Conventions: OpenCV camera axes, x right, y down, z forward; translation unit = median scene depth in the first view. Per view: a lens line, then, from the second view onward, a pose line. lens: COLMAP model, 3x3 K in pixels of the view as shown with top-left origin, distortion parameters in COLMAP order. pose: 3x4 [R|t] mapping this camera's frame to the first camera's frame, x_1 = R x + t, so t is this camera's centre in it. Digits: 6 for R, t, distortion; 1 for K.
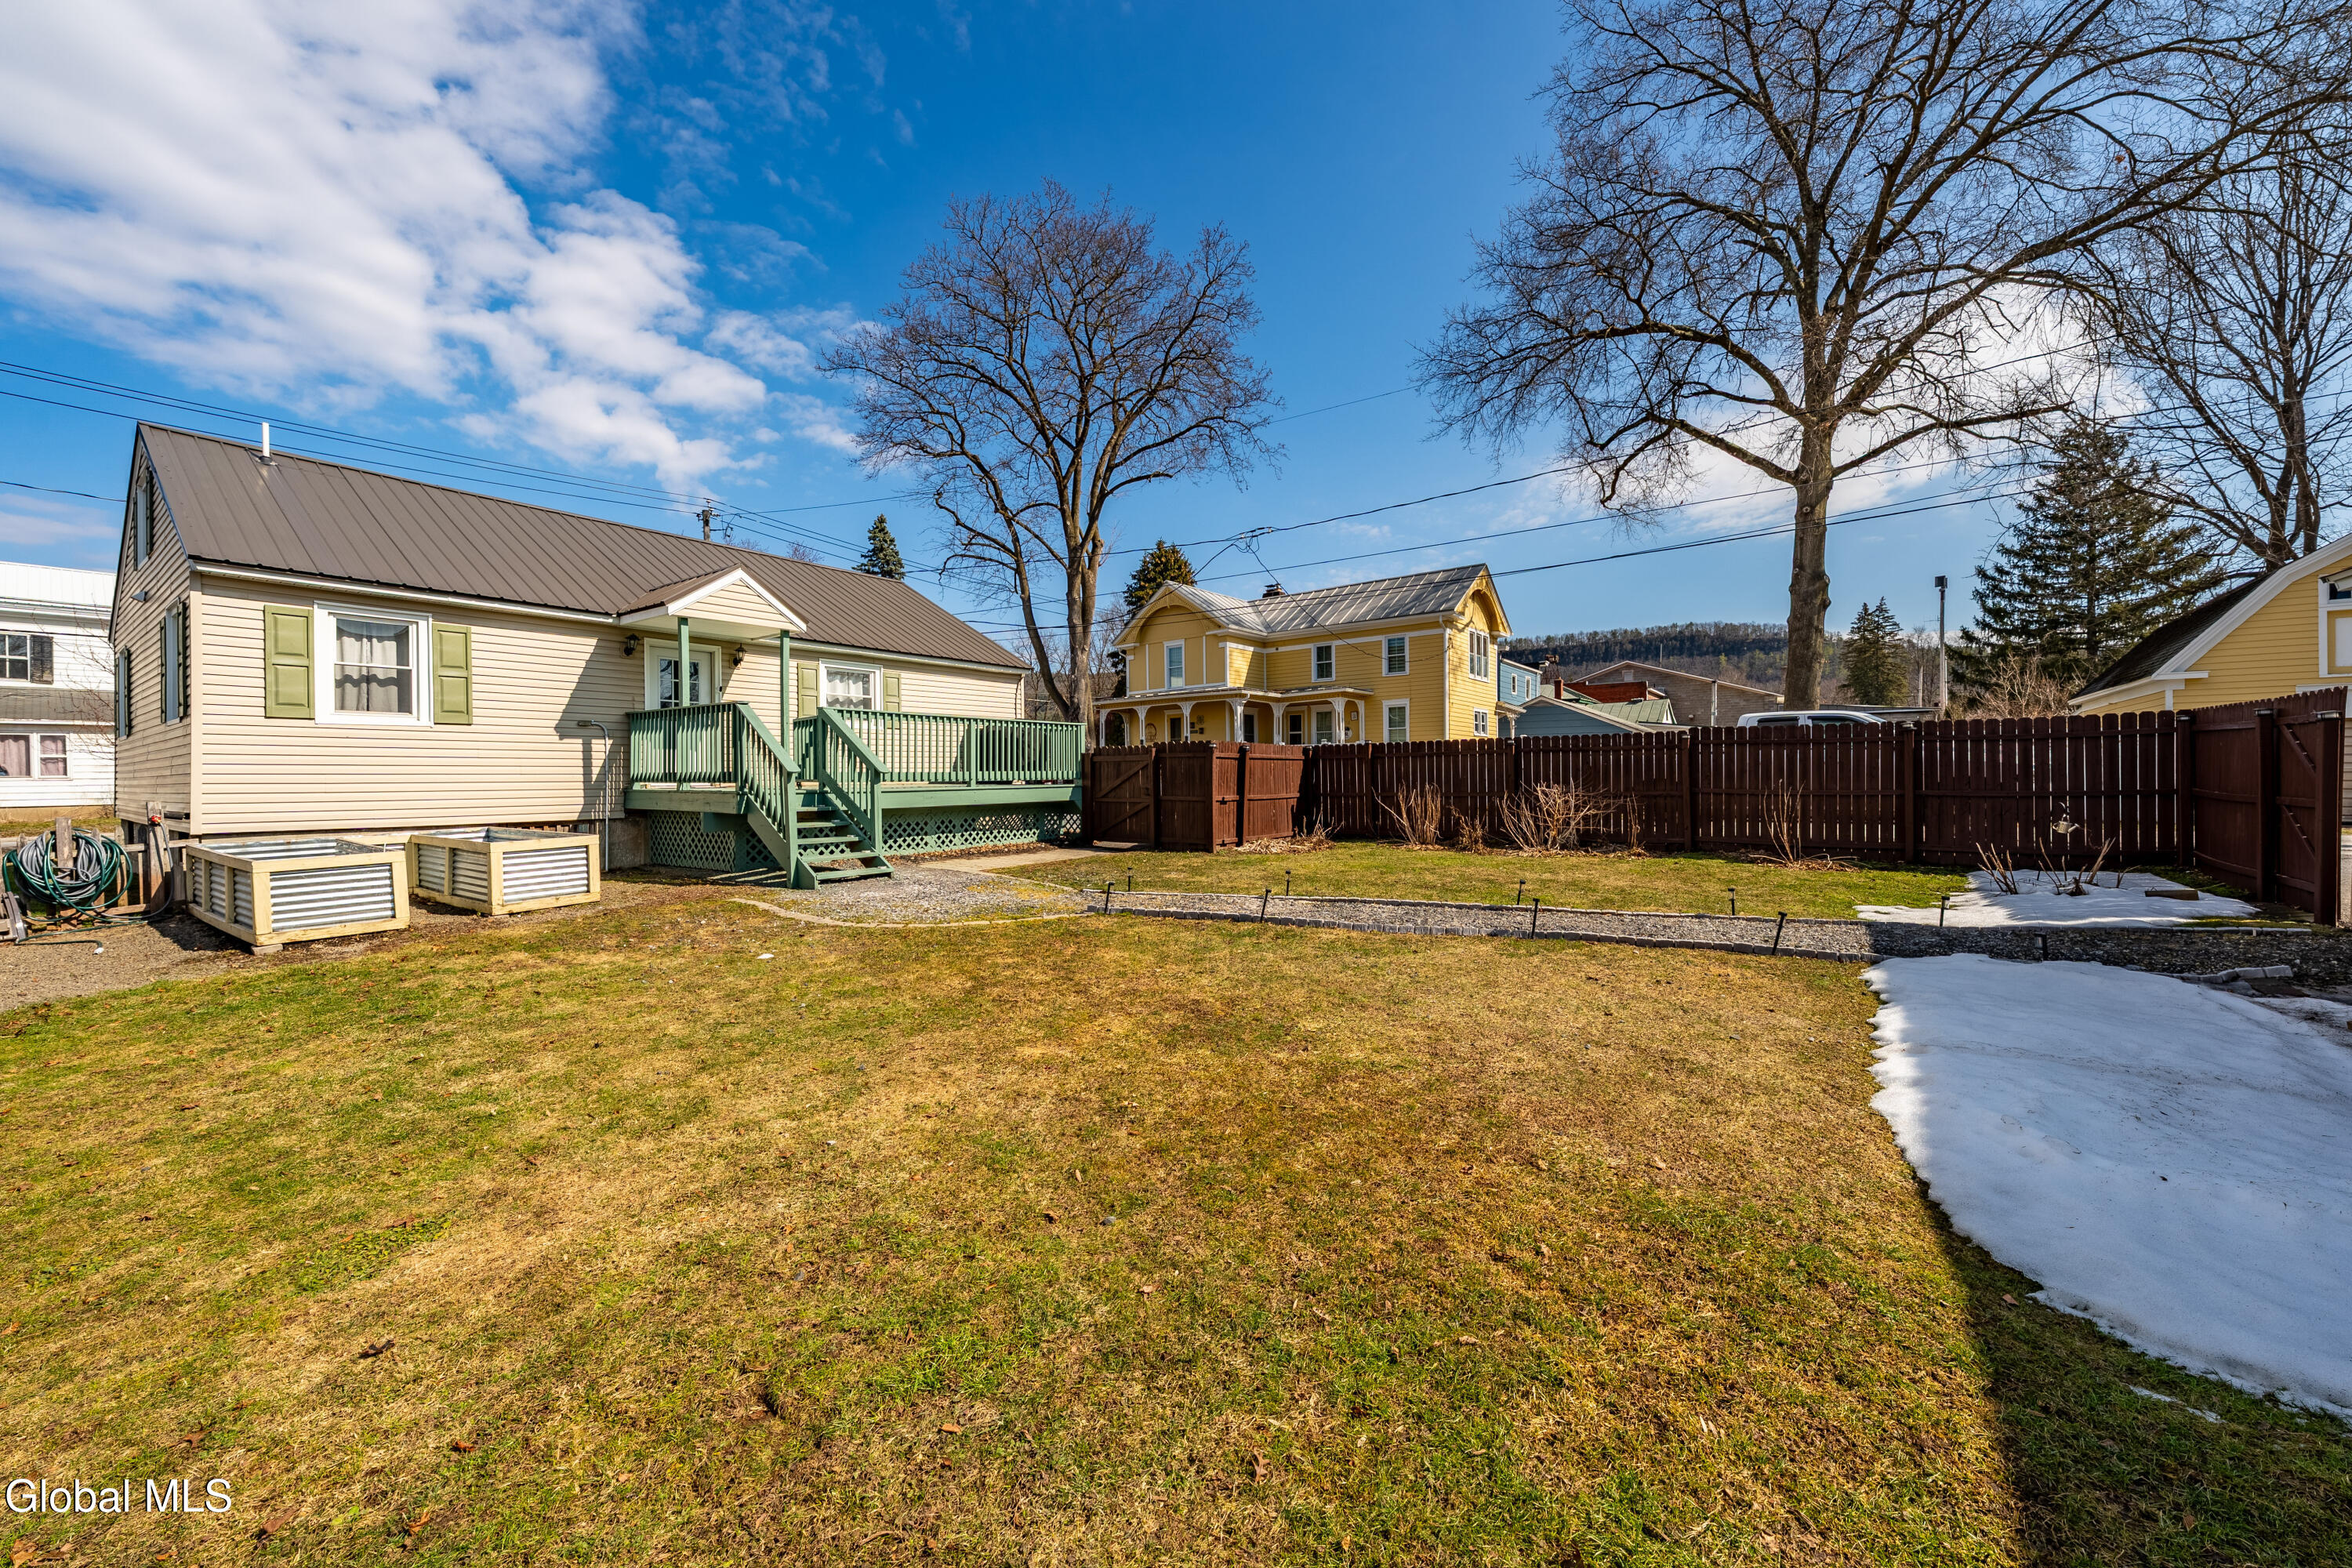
lens RADIAL K [[843.2, 0, 1175.1], [0, 843.2, 777.3], [0, 0, 1]] dist [-0.003780, -0.000254]
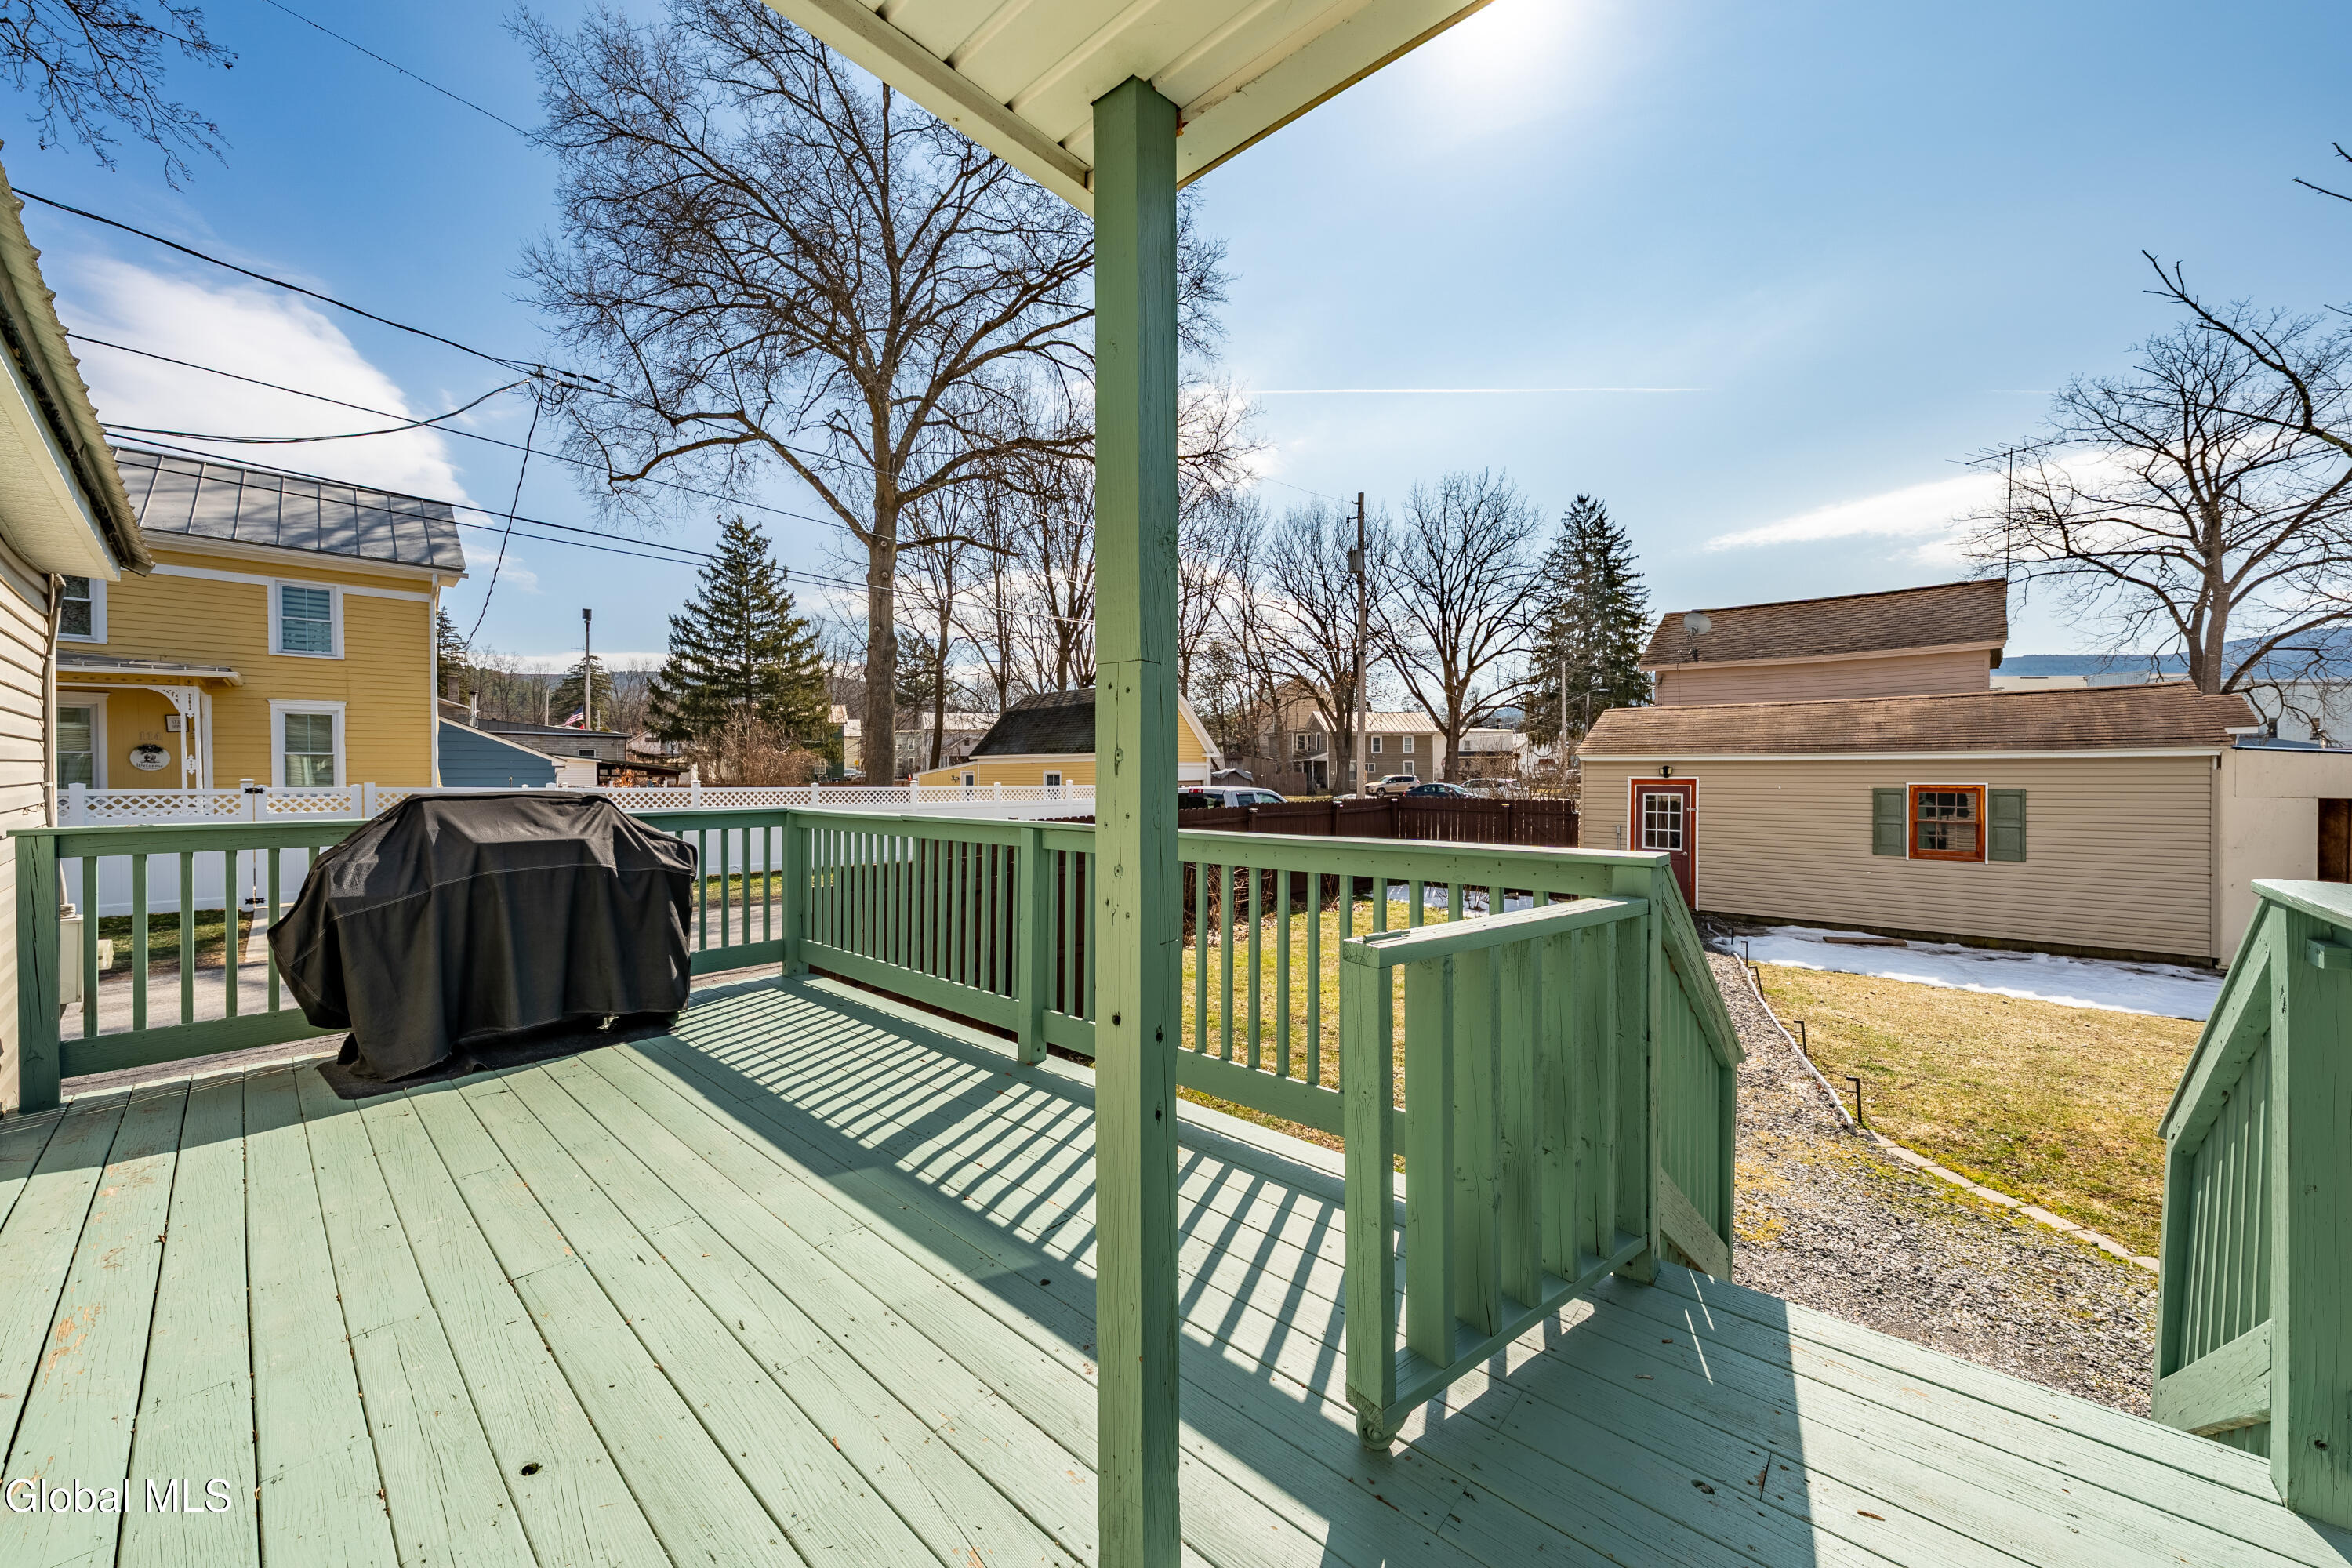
lens RADIAL K [[843.2, 0, 1174.9], [0, 843.2, 783.4], [0, 0, 1]] dist [-0.003780, -0.000254]
pose [[0.090264, -0.003594, 0.995911, -0.287753], [0.006926, 0.999972, 0.002981, -0.046458], [-0.995894, 0.006628, 0.090286, 0.497839]]
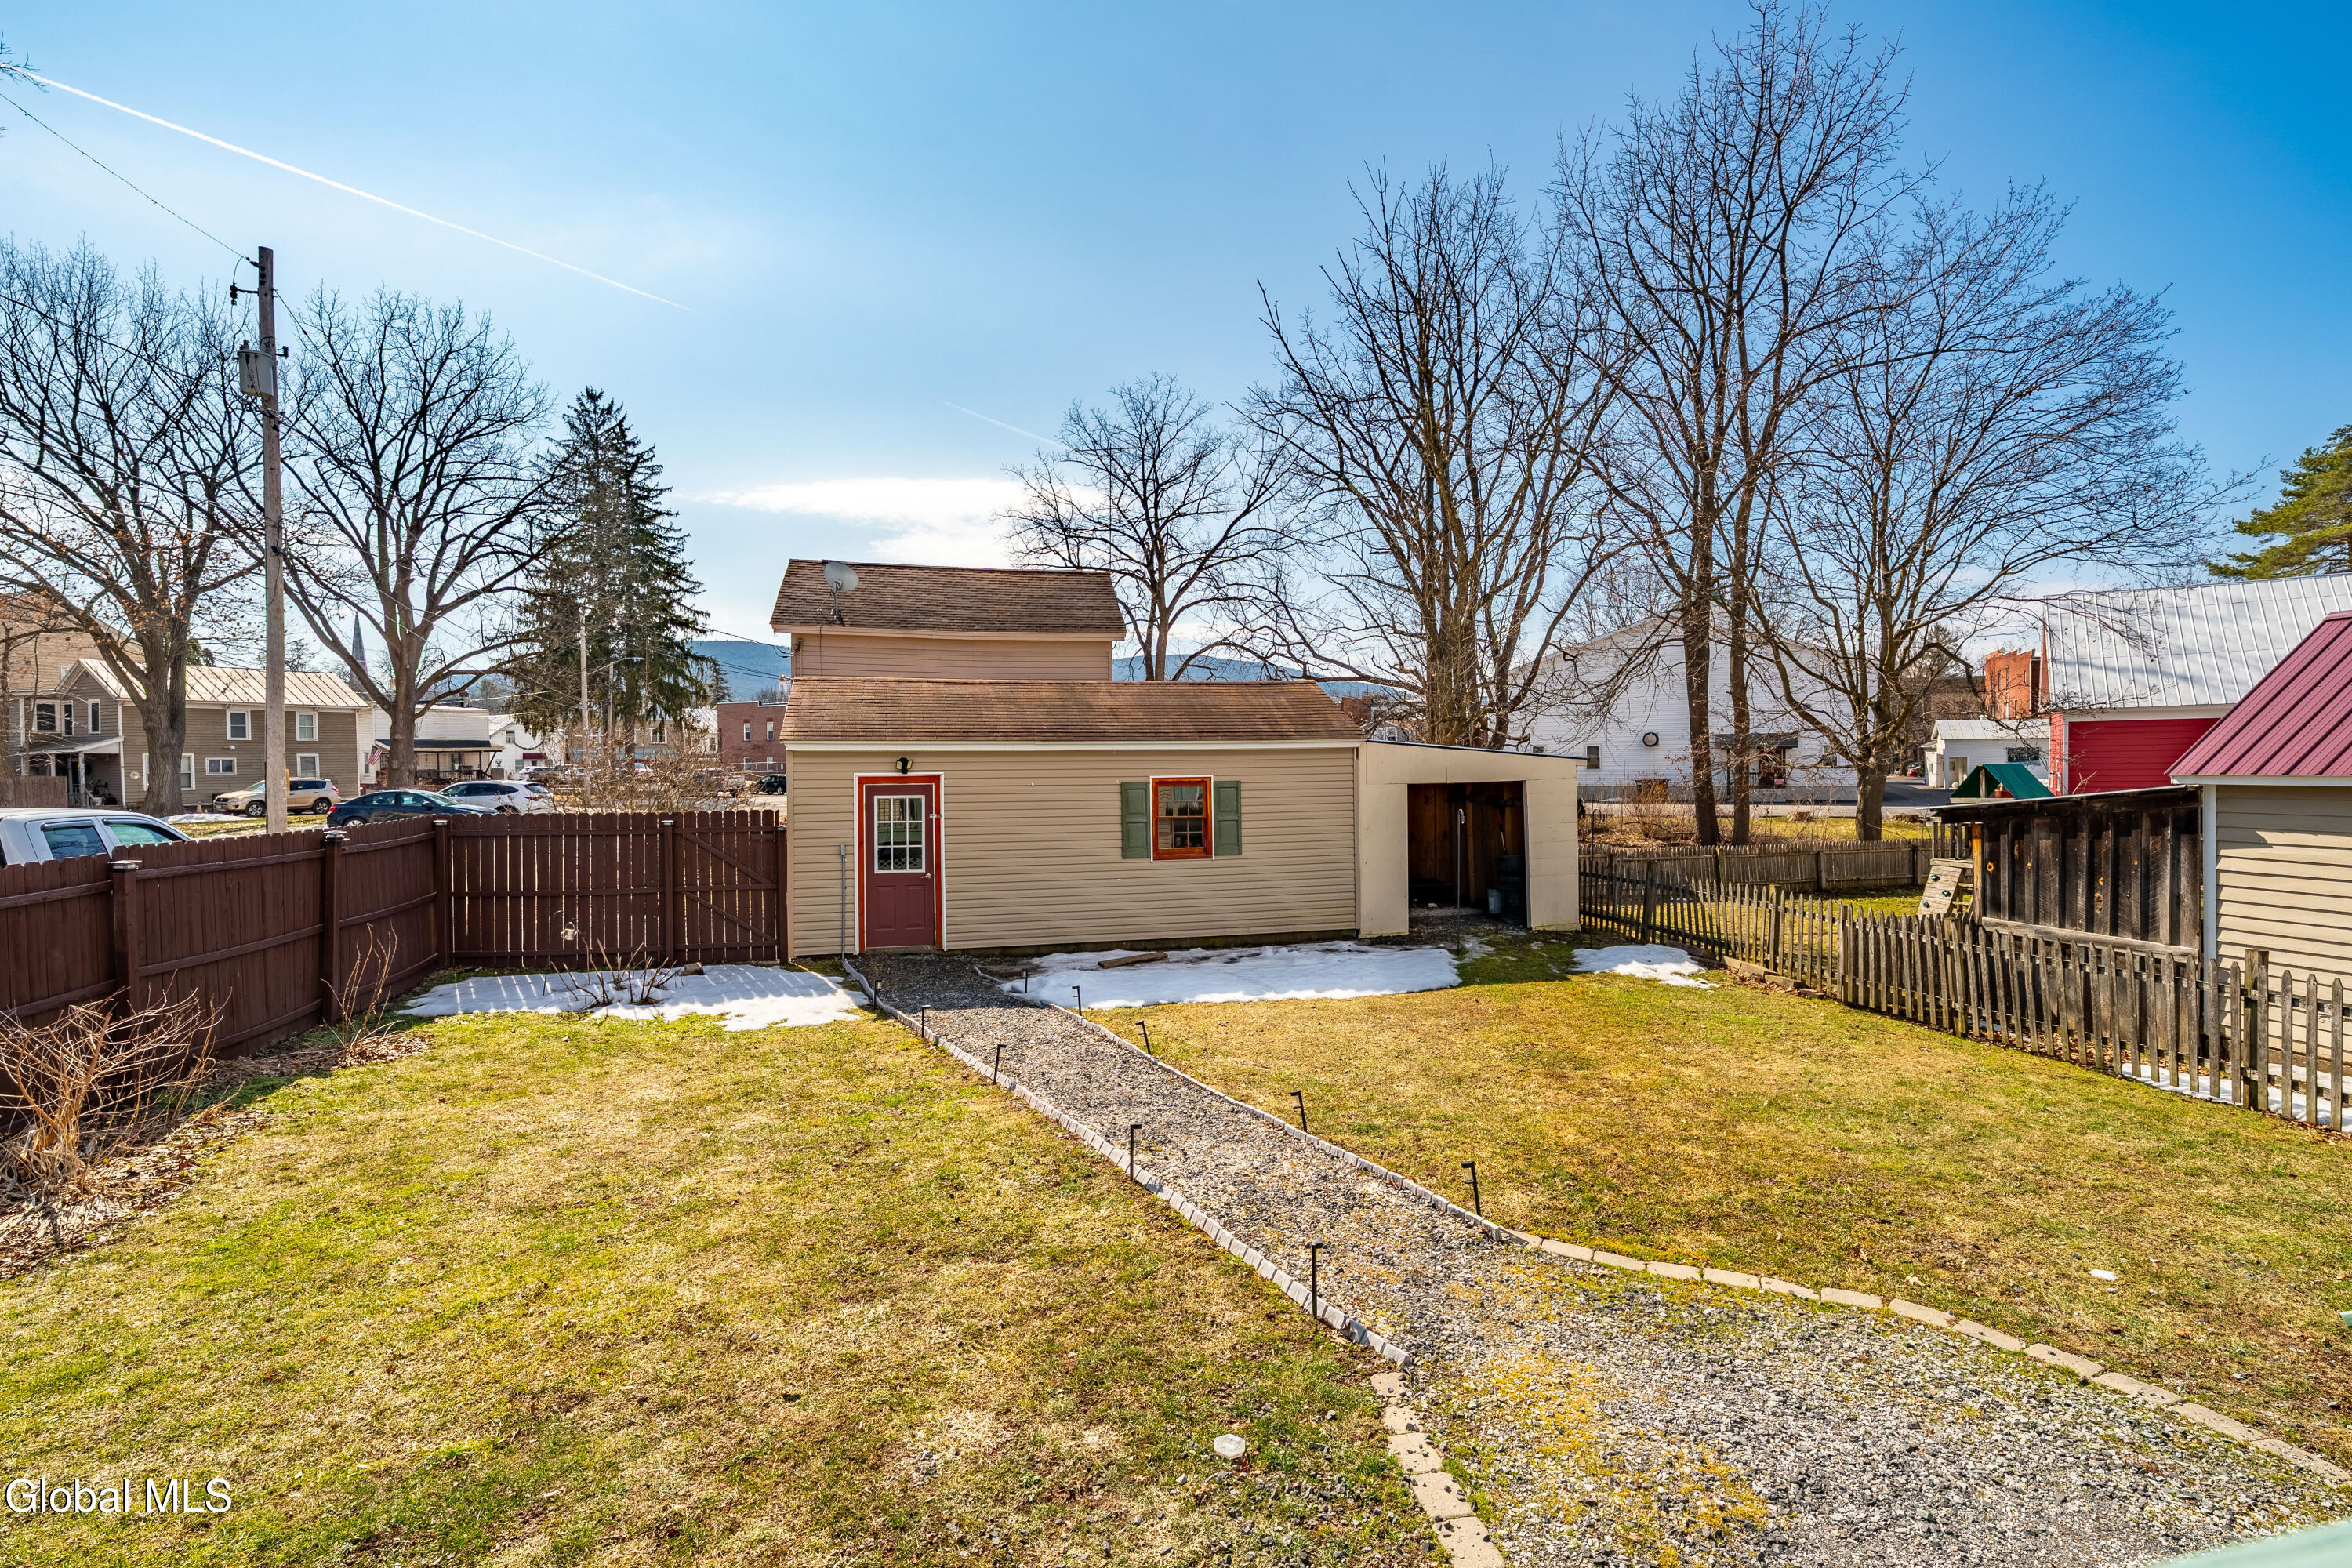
lens RADIAL K [[1090.6, 0, 1193.2], [0, 1090.6, 775.4], [0, 0, 1]] dist [0.003745, 0.000501]
pose [[-0.774098, 0.011289, 0.632965, -0.131376], [0.022483, 0.999700, 0.009666, -0.047660], [-0.632666, 0.021714, -0.774120, 0.546835]]
